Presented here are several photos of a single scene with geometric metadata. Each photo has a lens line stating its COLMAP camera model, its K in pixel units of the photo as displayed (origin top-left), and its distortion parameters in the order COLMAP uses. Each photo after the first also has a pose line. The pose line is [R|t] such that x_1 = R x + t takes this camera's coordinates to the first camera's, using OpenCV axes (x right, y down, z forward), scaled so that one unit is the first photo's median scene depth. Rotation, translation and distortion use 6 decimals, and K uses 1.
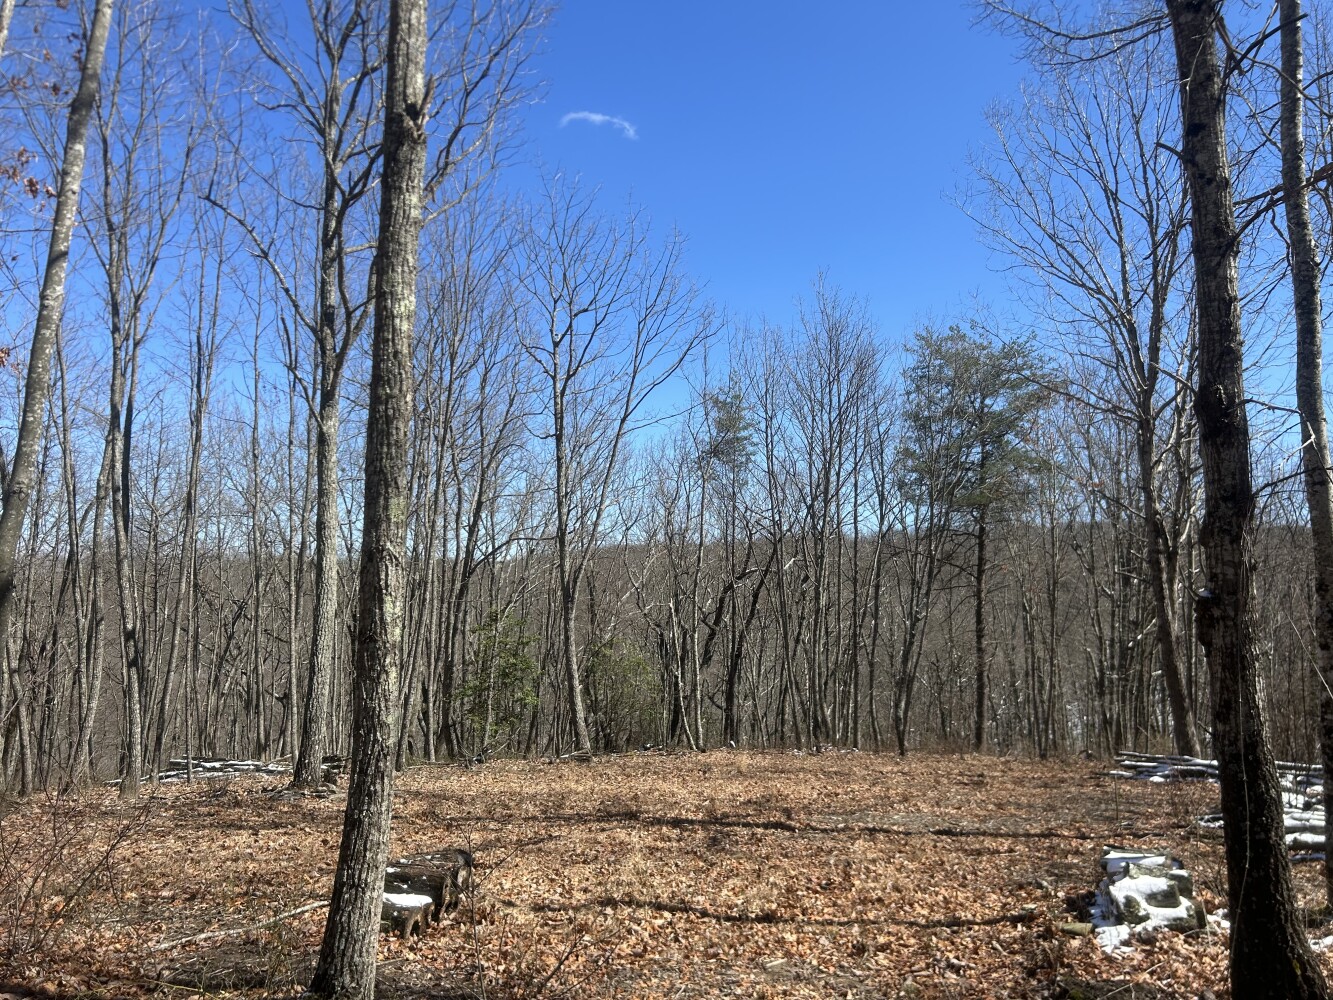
lens RADIAL K [[983.4, 0, 669.6], [0, 983.4, 503.3], [0, 0, 1]] dist [0.040193, -0.056268]
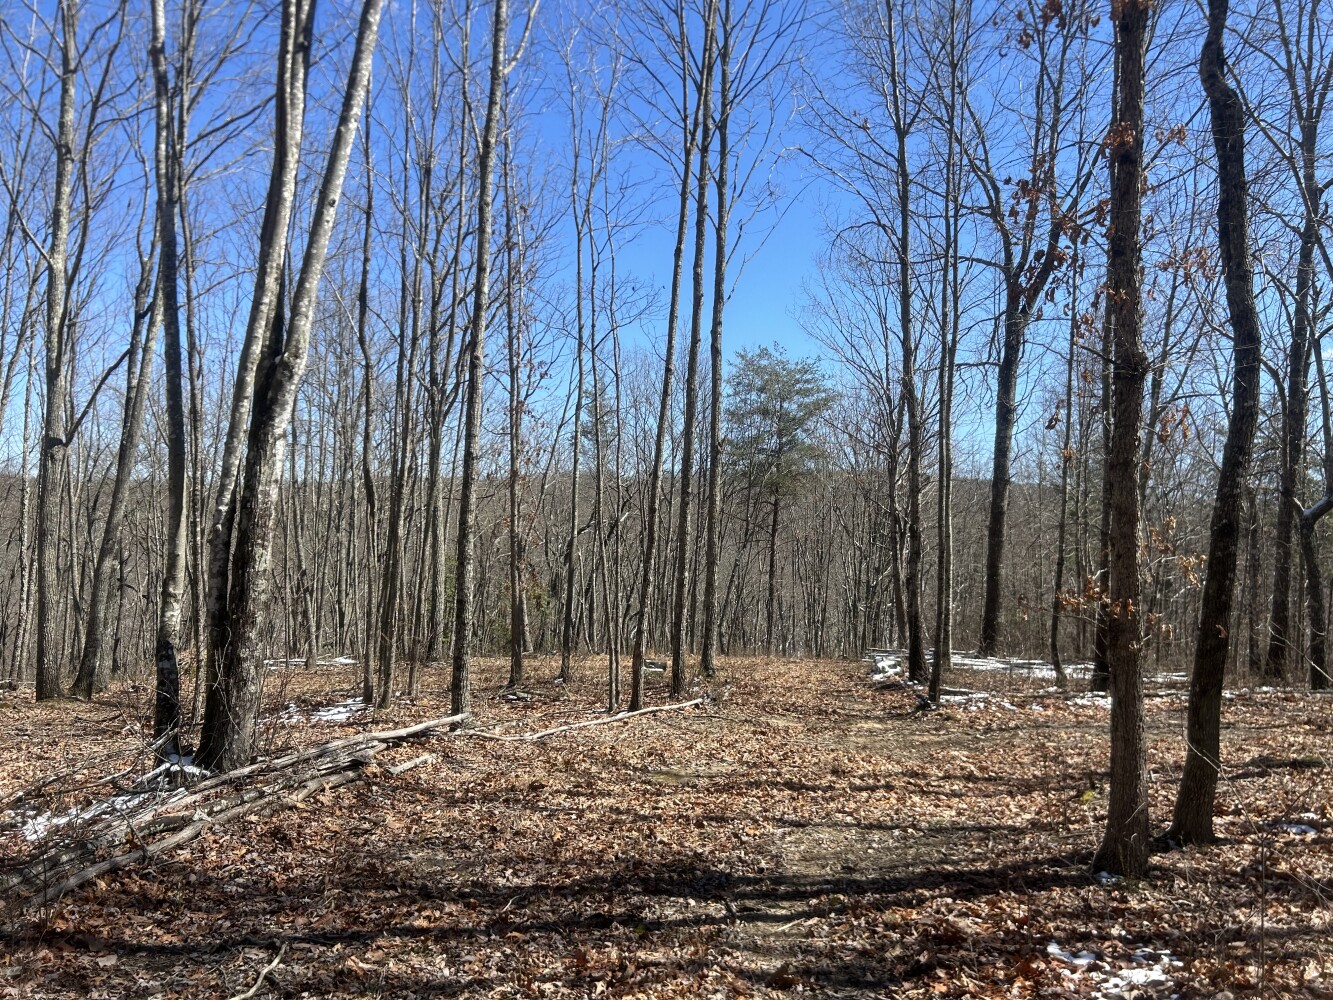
lens RADIAL K [[983.4, 0, 669.6], [0, 983.4, 503.3], [0, 0, 1]] dist [0.040193, -0.056268]
pose [[0.971869, 0.031634, 0.233388, -0.272379], [-0.046762, 0.997128, 0.059571, -0.079947], [-0.230833, -0.068809, 0.970557, -0.534578]]
